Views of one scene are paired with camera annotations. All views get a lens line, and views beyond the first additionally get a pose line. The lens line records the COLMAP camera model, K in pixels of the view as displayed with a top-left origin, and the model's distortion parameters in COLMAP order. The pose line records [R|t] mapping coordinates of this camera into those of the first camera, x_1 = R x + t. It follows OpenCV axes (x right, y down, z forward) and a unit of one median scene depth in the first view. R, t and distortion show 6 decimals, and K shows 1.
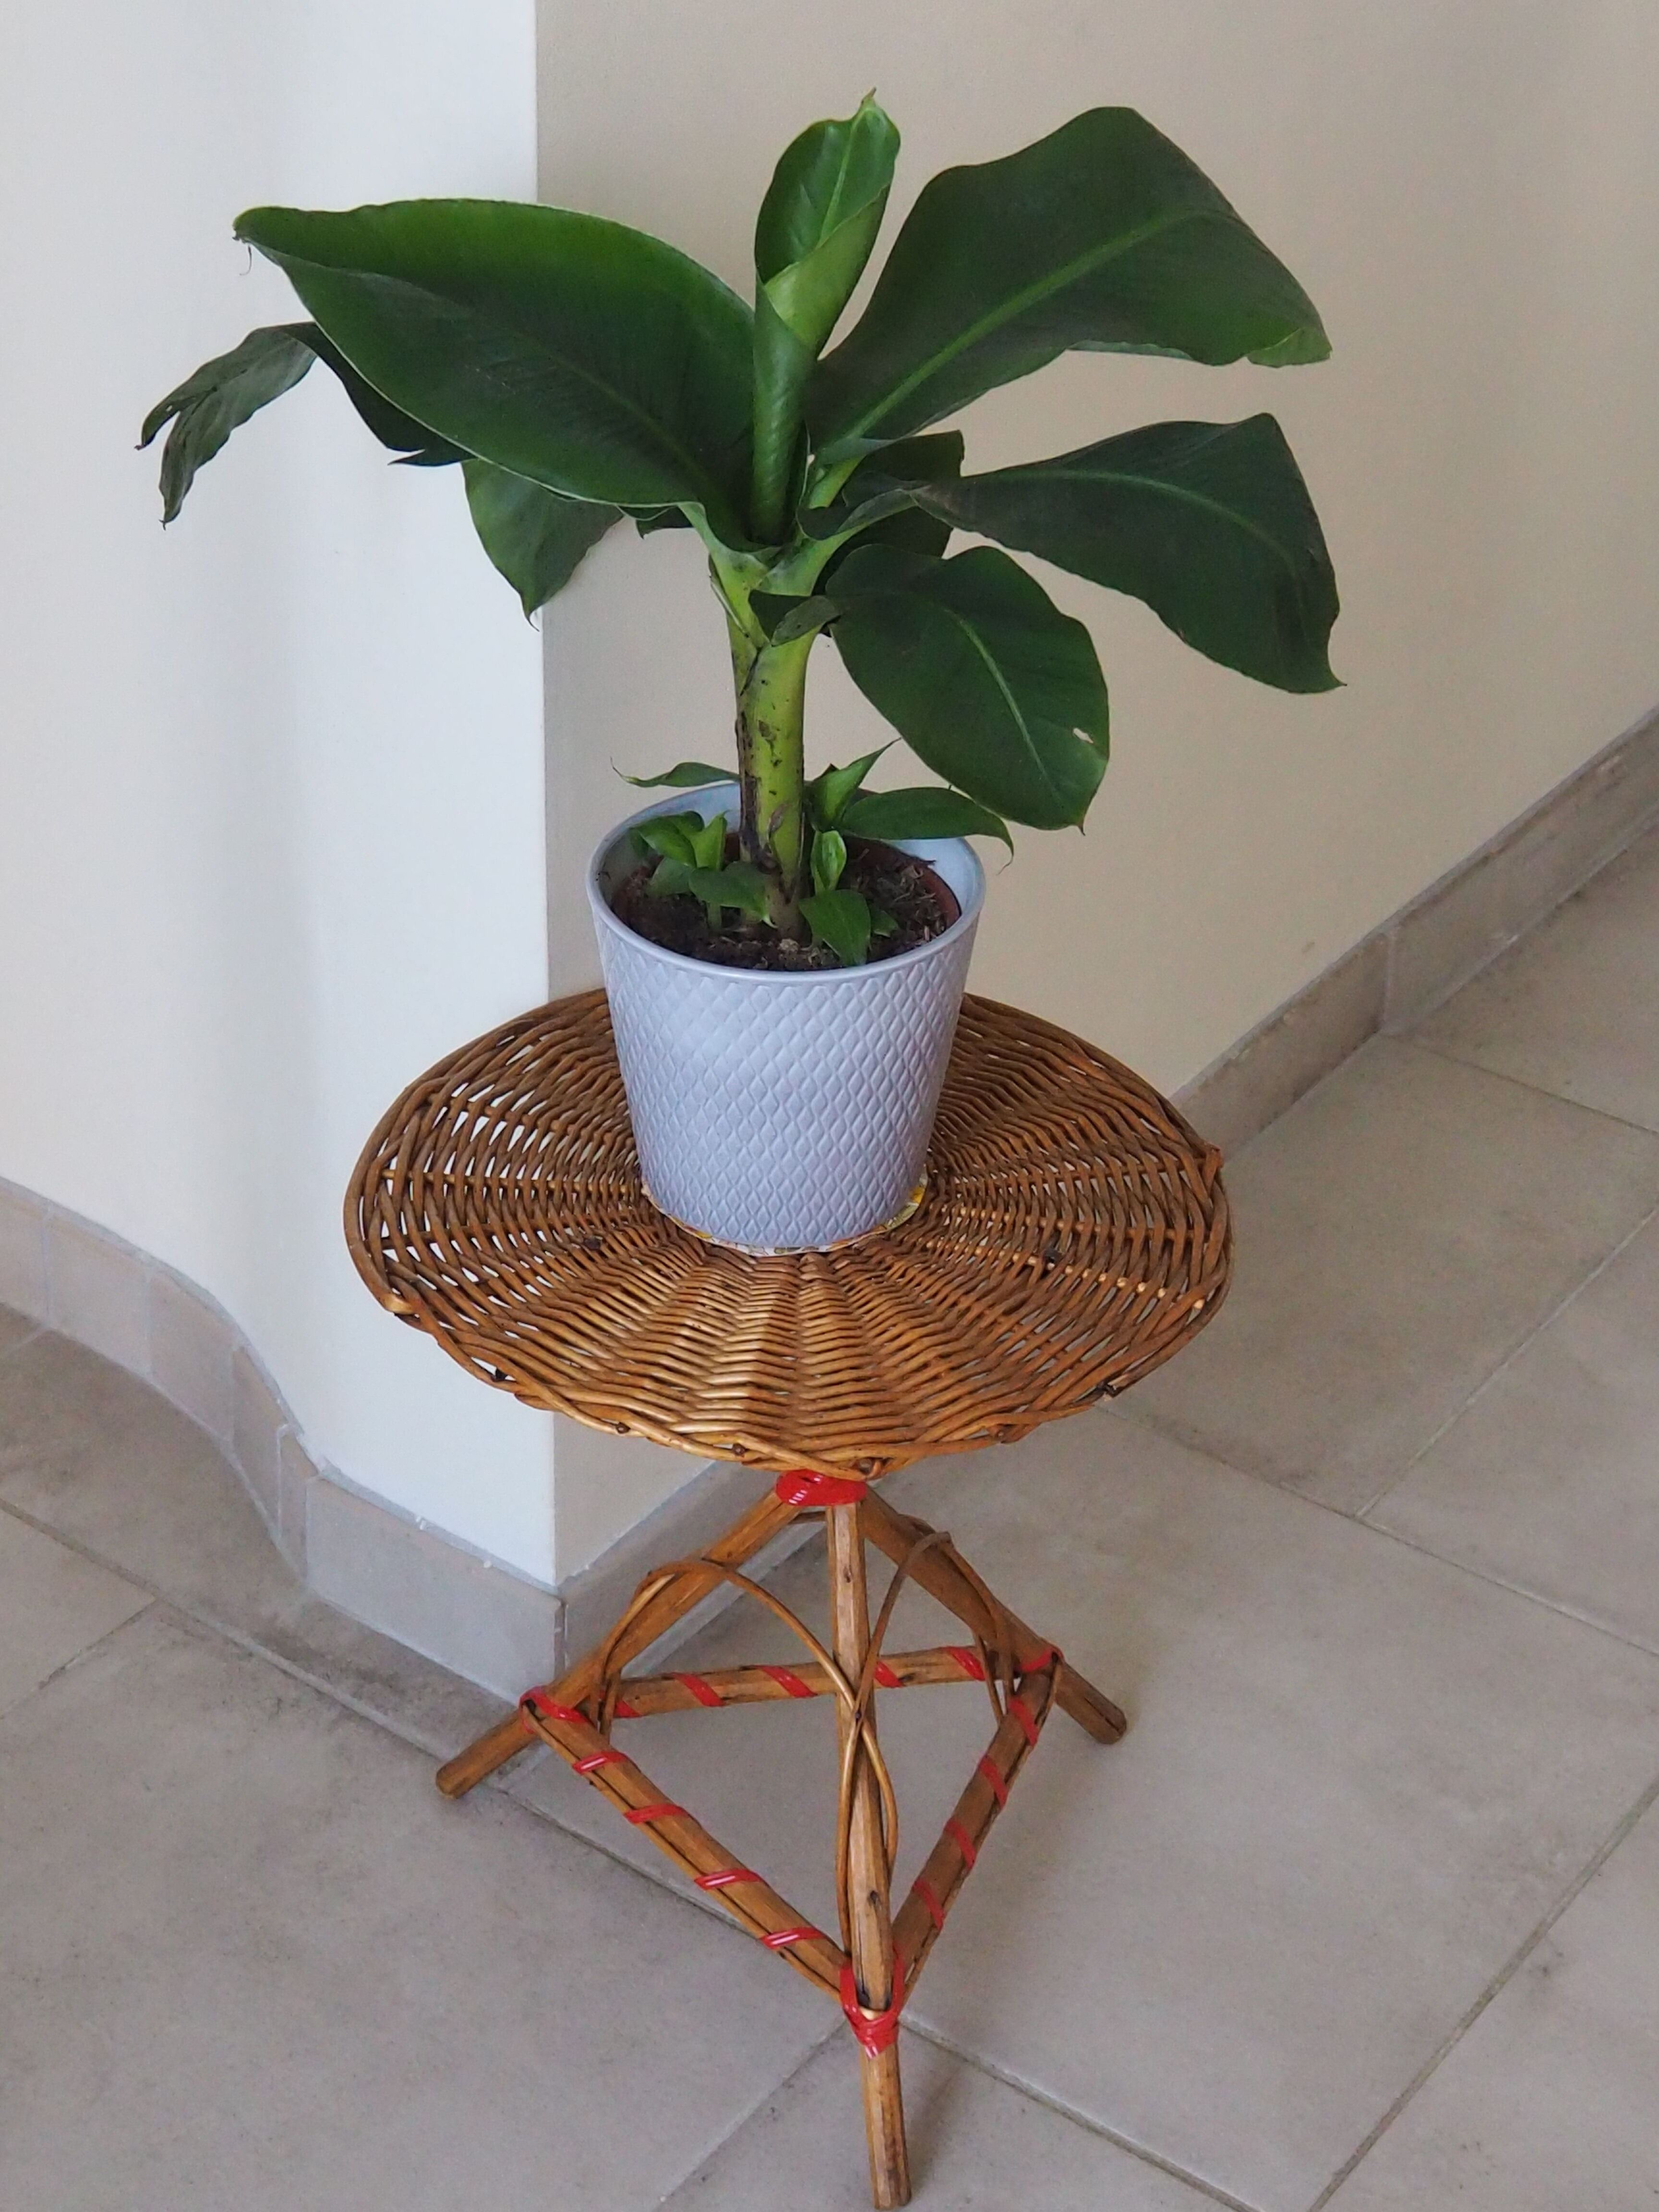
lens RADIAL K [[3804.0, 0, 829.5], [0, 3804.0, 1106.0], [0, 0, 1]] dist [-0.057148, 0.085222]
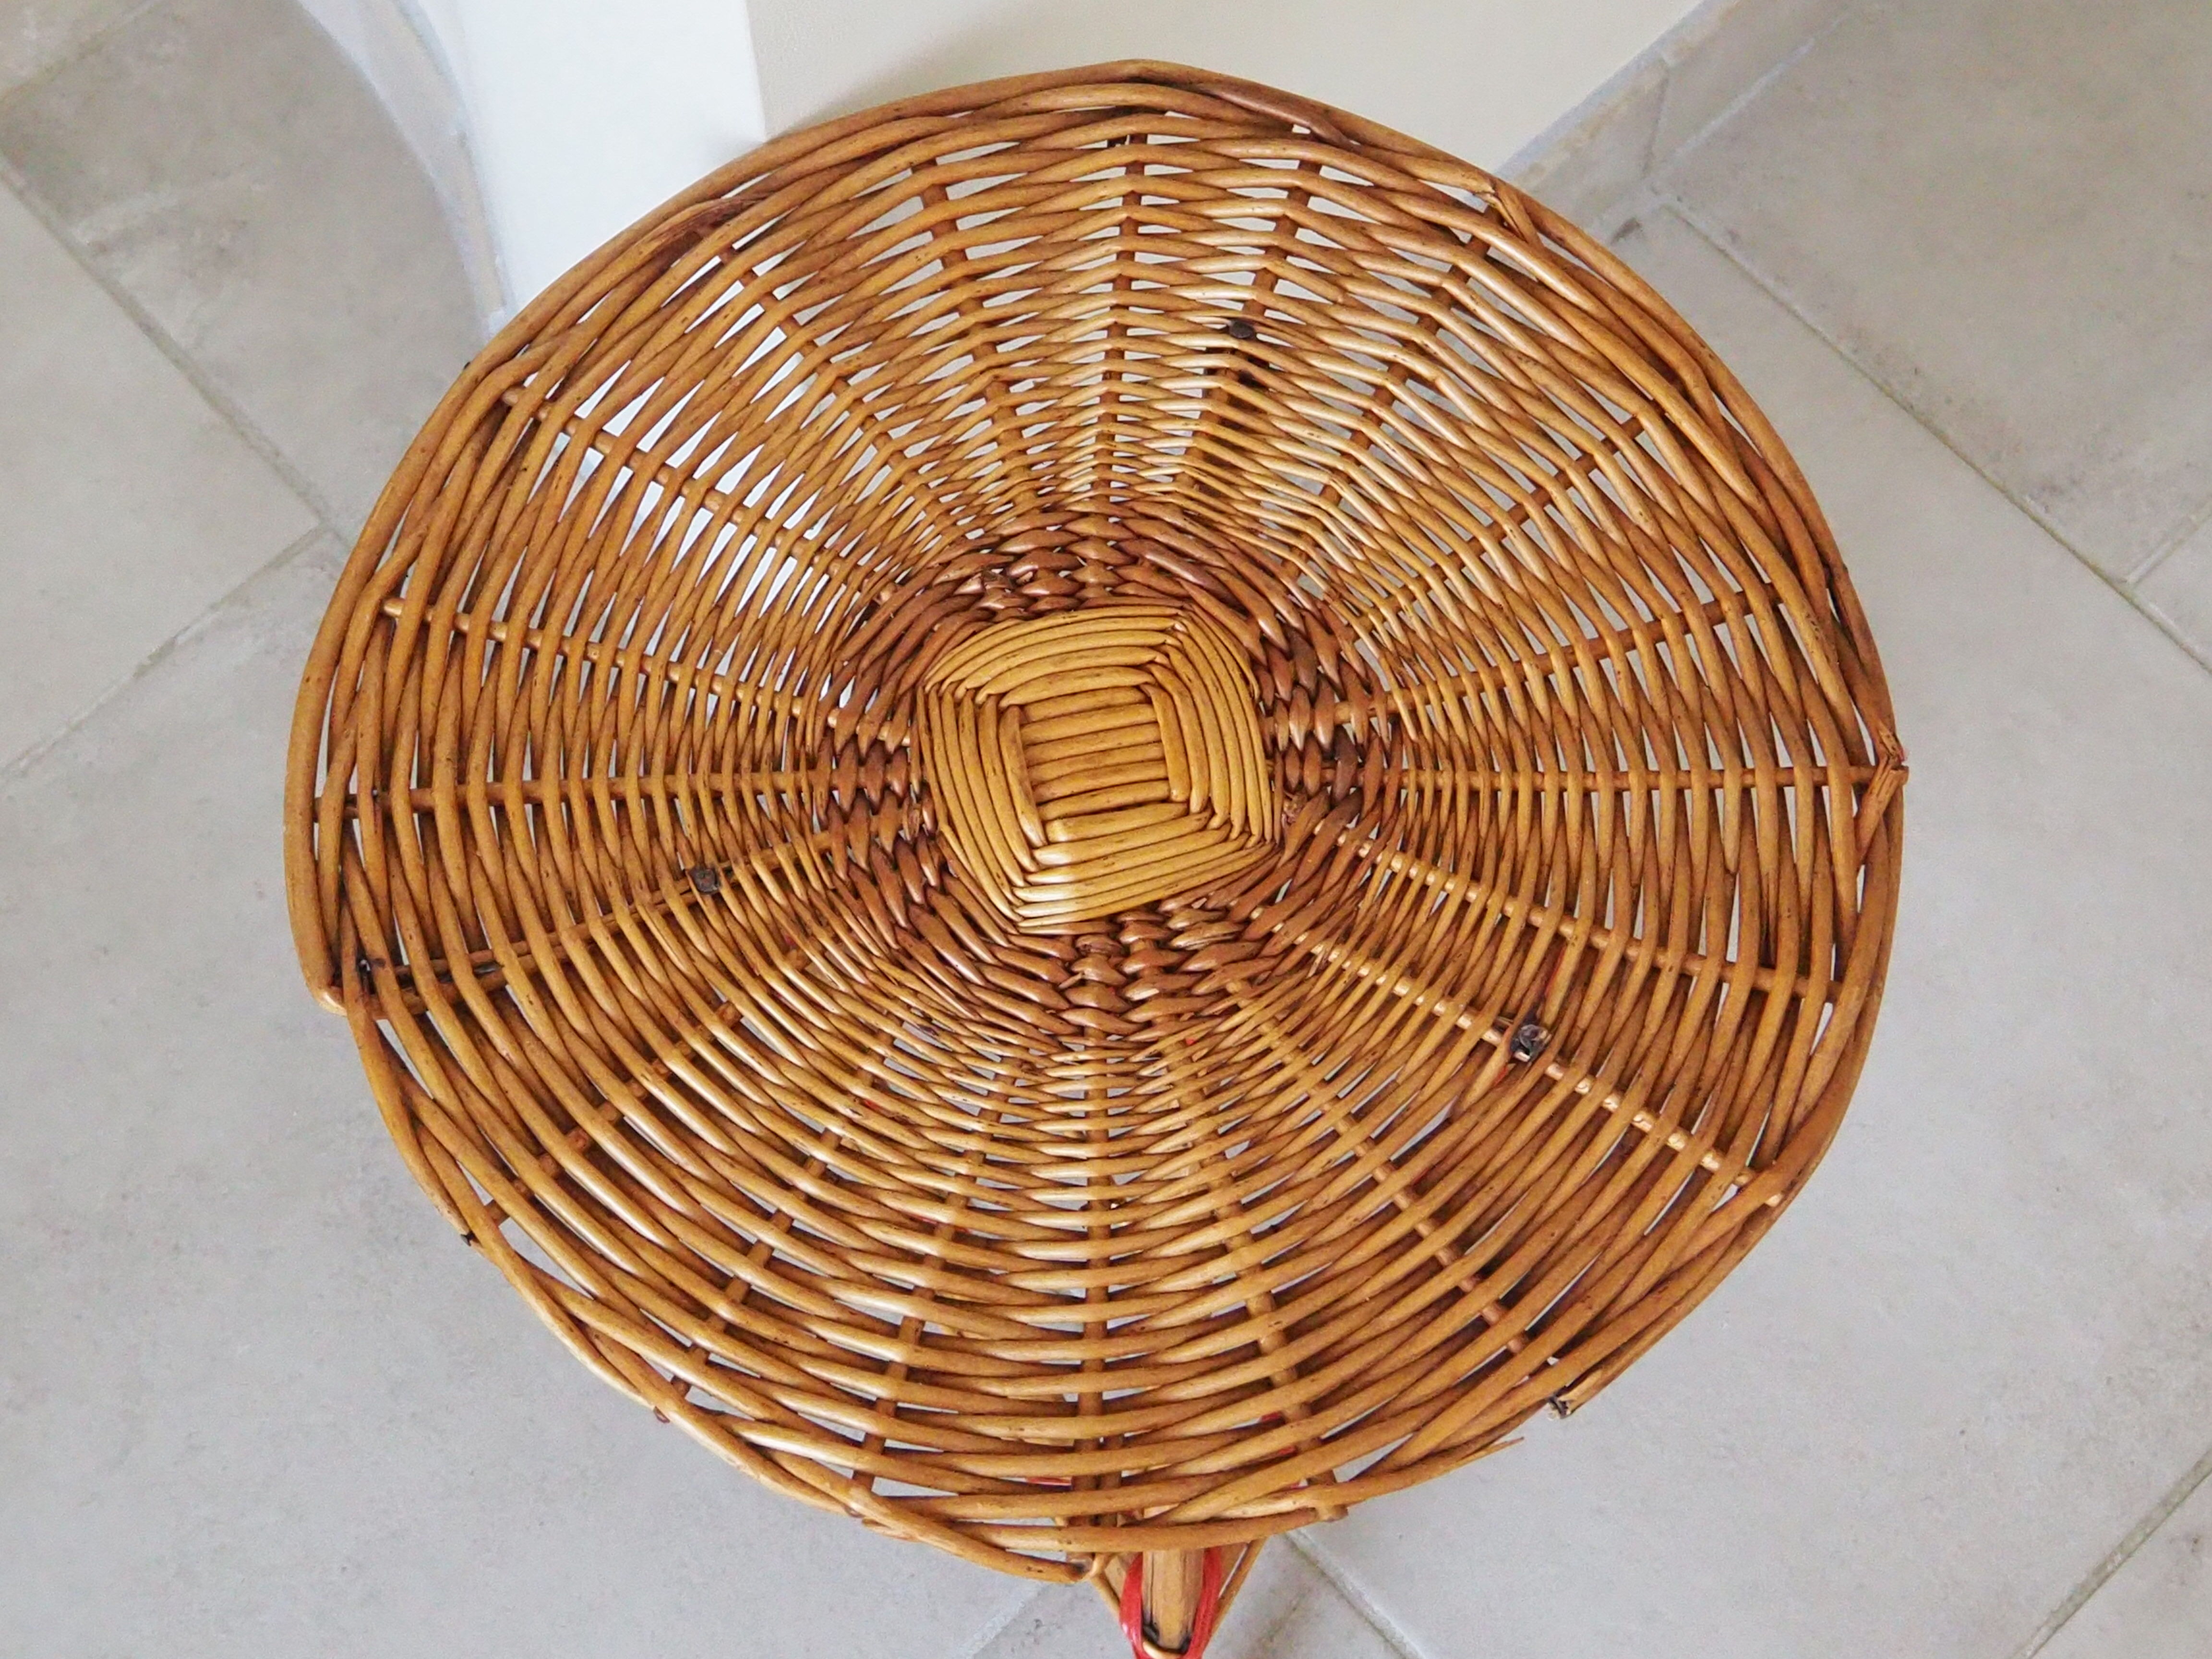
lens RADIAL K [[3784.9, 0, 1082.1], [0, 3784.9, 912.4], [0, 0, 1]] dist [-0.041221, -0.088242]
pose [[0.982968, 0.157419, -0.094834, 0.040676], [-0.074917, 0.814437, 0.575395, -0.258640], [0.167814, -0.558490, 0.812359, 0.514015]]
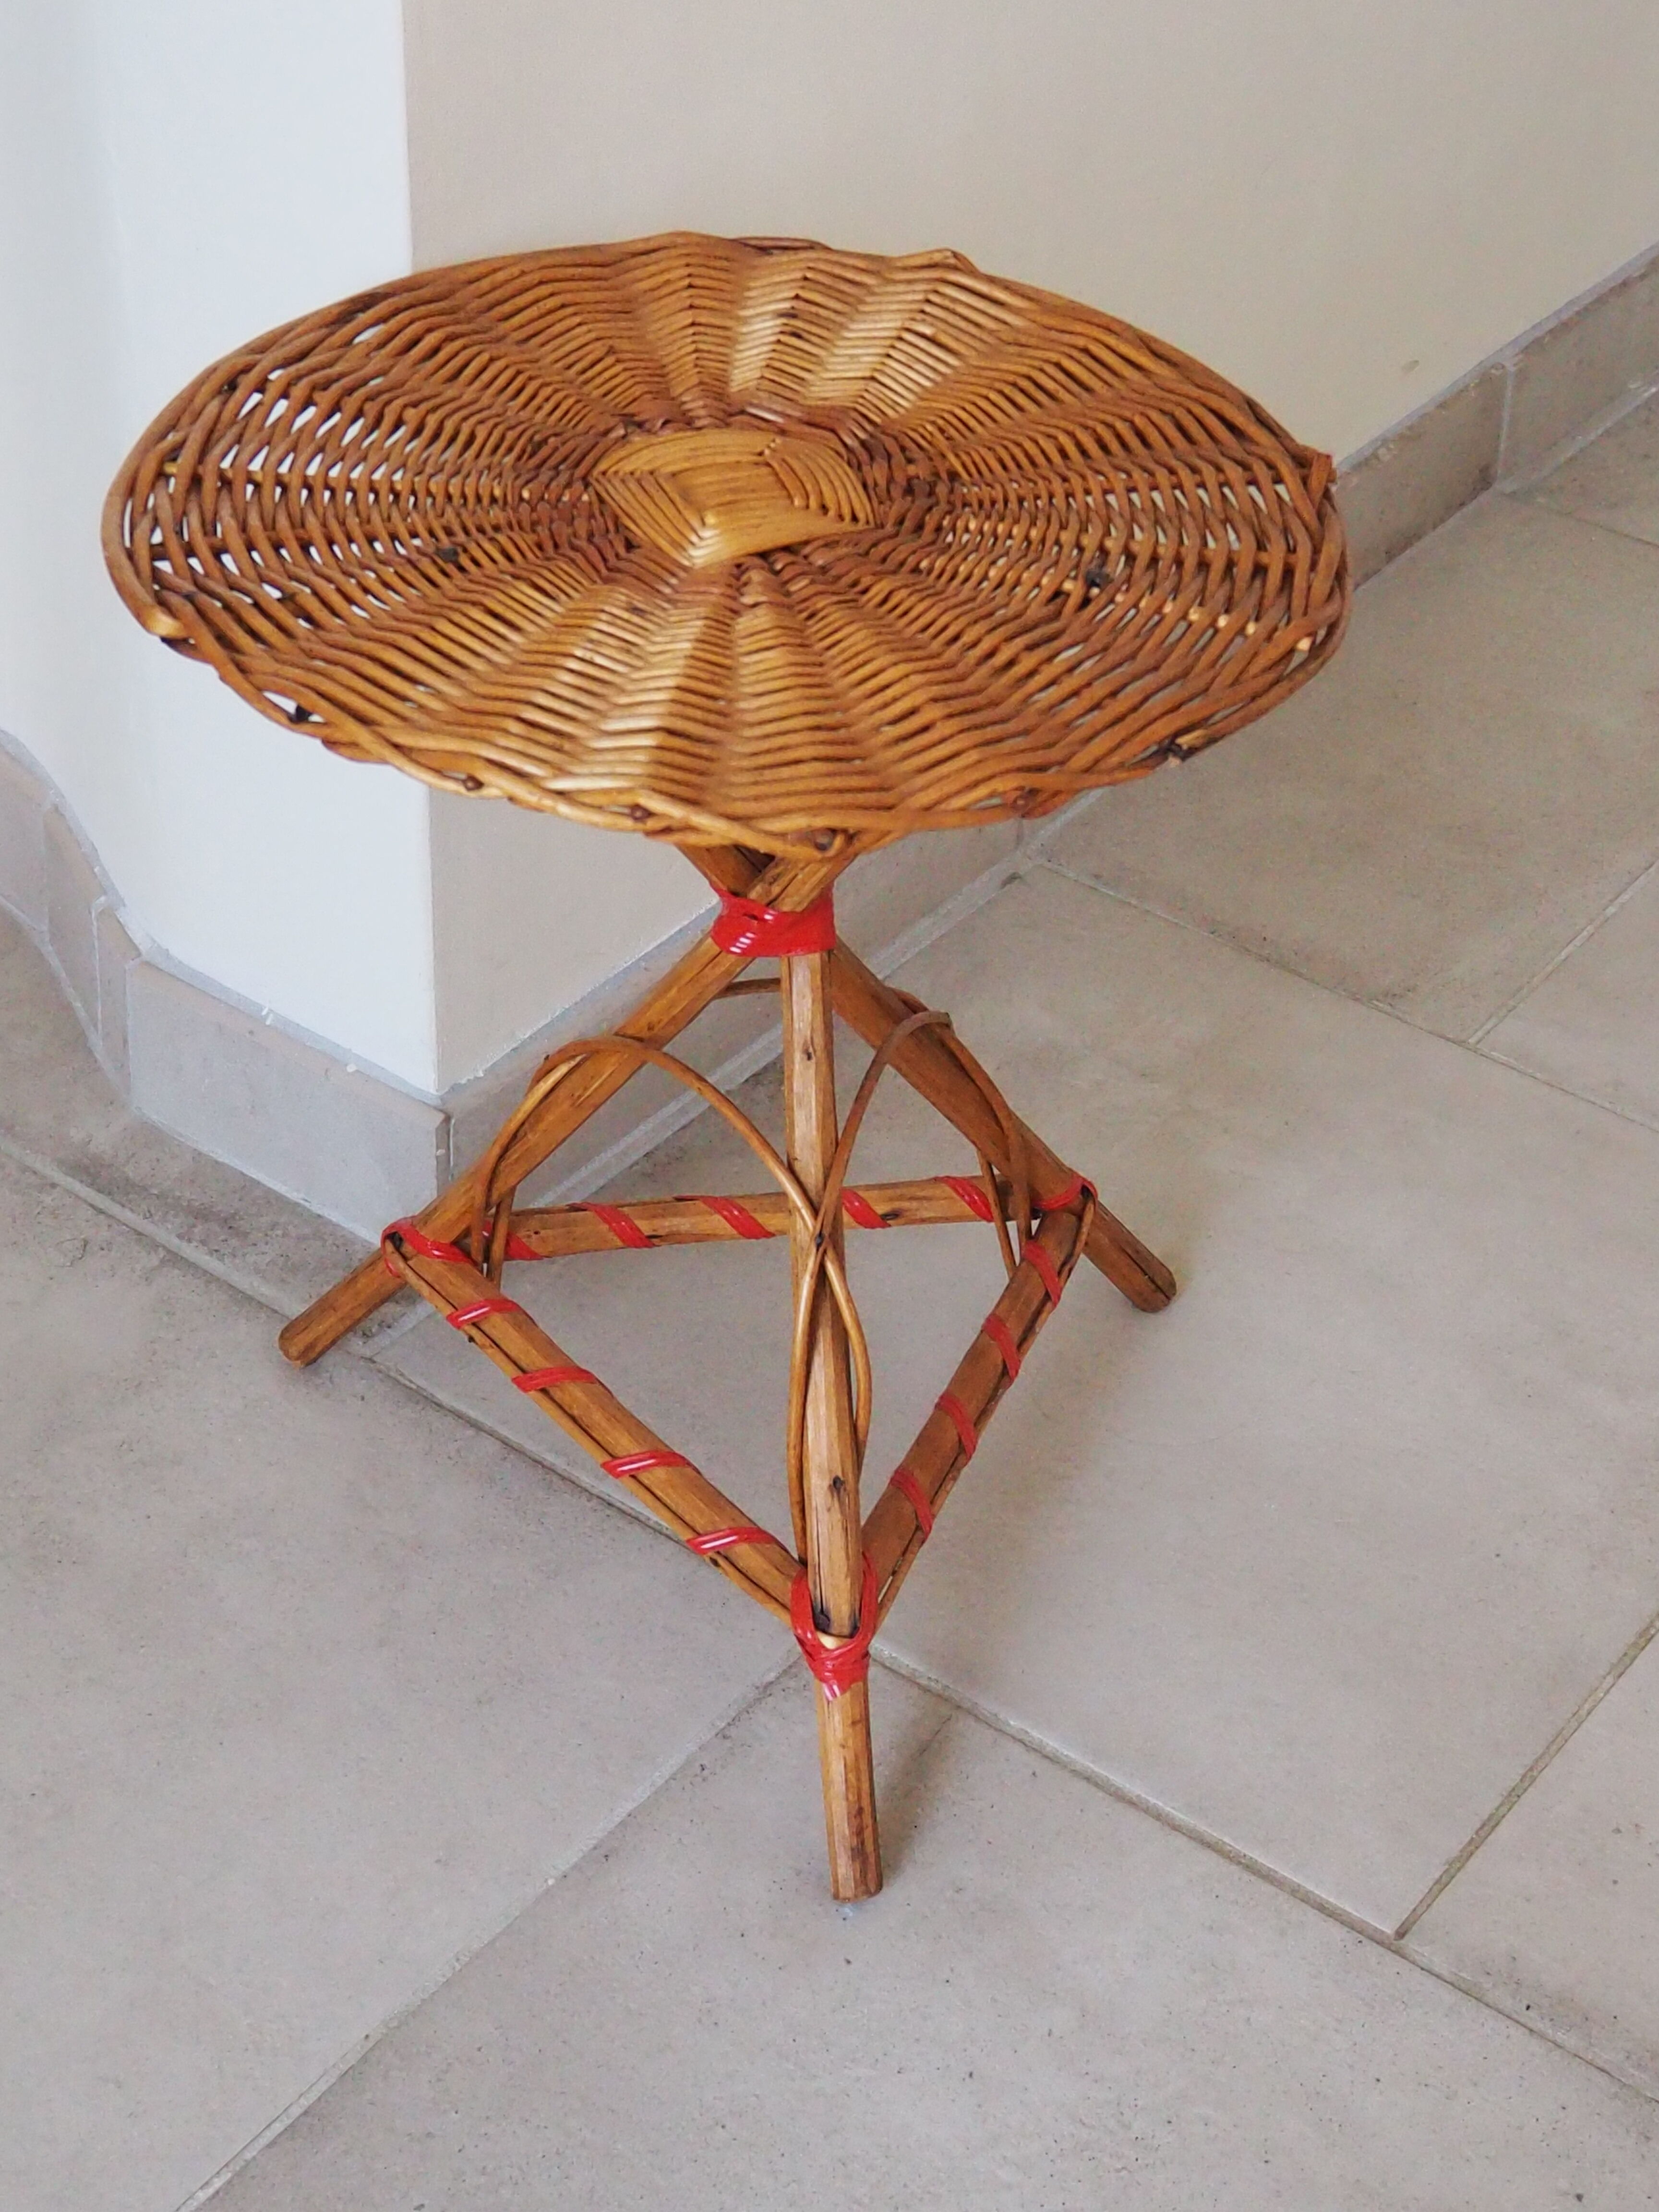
lens RADIAL K [[3804.0, 0, 829.5], [0, 3804.0, 1106.0], [0, 0, 1]] dist [-0.057148, 0.085222]
pose [[0.999885, 0.014297, -0.005005, 0.012632], [-0.013851, 0.996694, 0.080052, 0.074622], [0.006133, -0.079974, 0.996778, 0.263877]]
